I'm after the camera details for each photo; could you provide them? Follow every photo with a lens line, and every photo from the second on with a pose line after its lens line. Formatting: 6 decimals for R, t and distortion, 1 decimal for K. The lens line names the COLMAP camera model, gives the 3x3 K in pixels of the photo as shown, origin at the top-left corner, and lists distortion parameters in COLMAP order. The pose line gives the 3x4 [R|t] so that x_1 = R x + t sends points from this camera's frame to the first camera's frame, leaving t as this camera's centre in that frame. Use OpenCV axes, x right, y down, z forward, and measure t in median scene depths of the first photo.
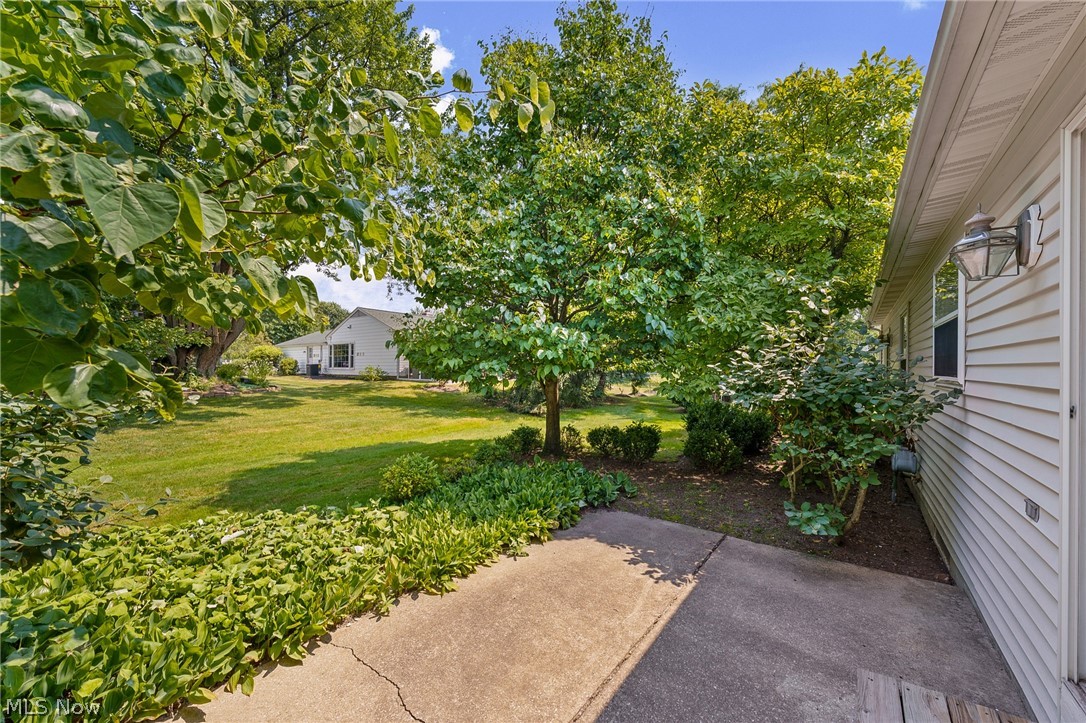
lens RADIAL K [[409.5, 0, 543.0], [0, 409.5, 361.5], [0, 0, 1]] dist [-0.000790, -0.000139]
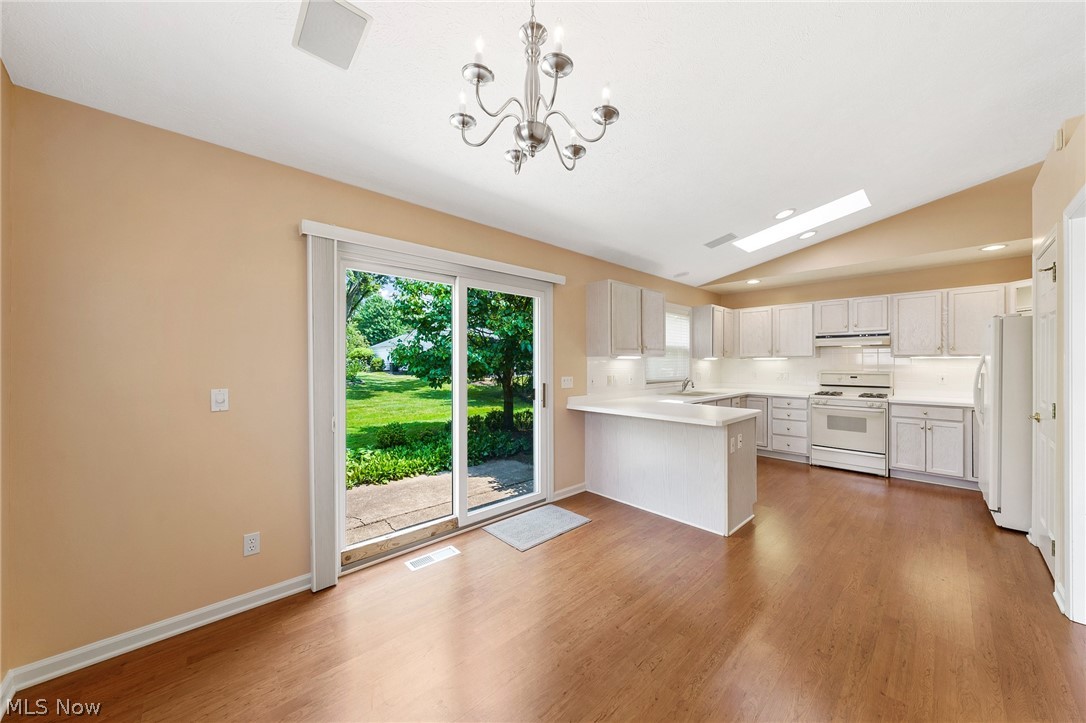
lens RADIAL K [[382.6, 0, 545.1], [0, 382.6, 364.3], [0, 0, 1]] dist [-0.000595, -0.000030]
pose [[0.985307, 0.004041, -0.170743, 0.589693], [-0.001607, 0.999895, 0.014396, -0.043522], [0.170783, -0.013910, 0.985210, -0.488335]]
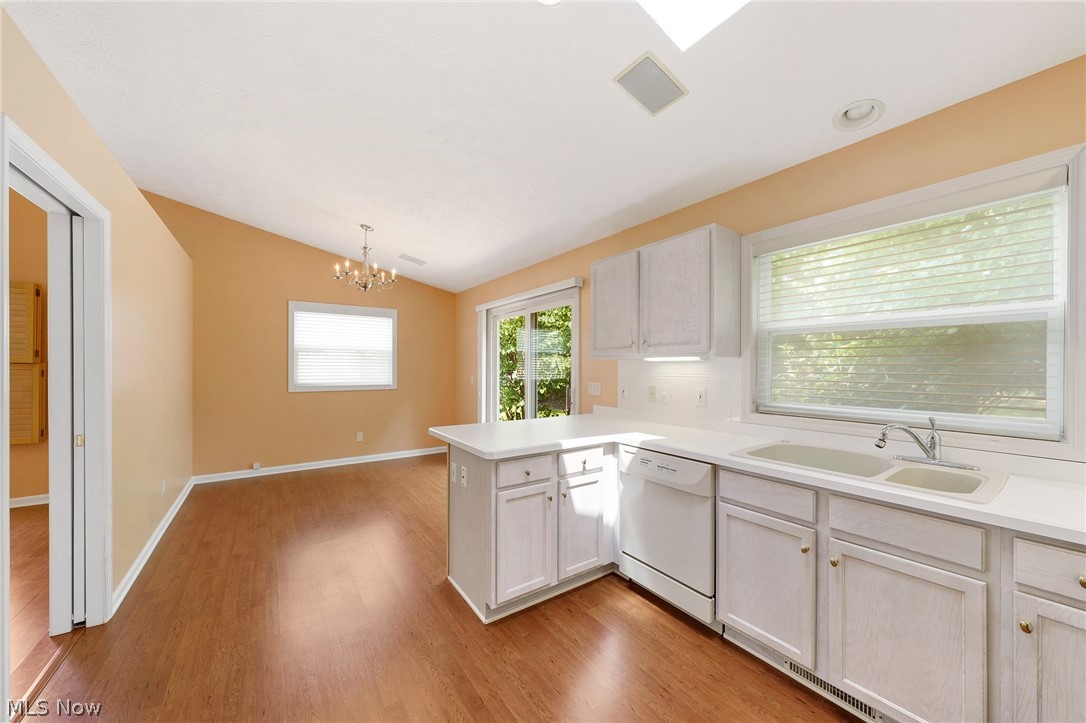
lens RADIAL K [[382.6, 0, 545.1], [0, 382.6, 364.3], [0, 0, 1]] dist [-0.000595, -0.000030]
pose [[-0.299861, -0.001845, -0.953981, 1.264142], [0.004361, 0.999985, -0.003304, -0.038301], [0.953973, -0.005151, -0.299848, 0.505344]]
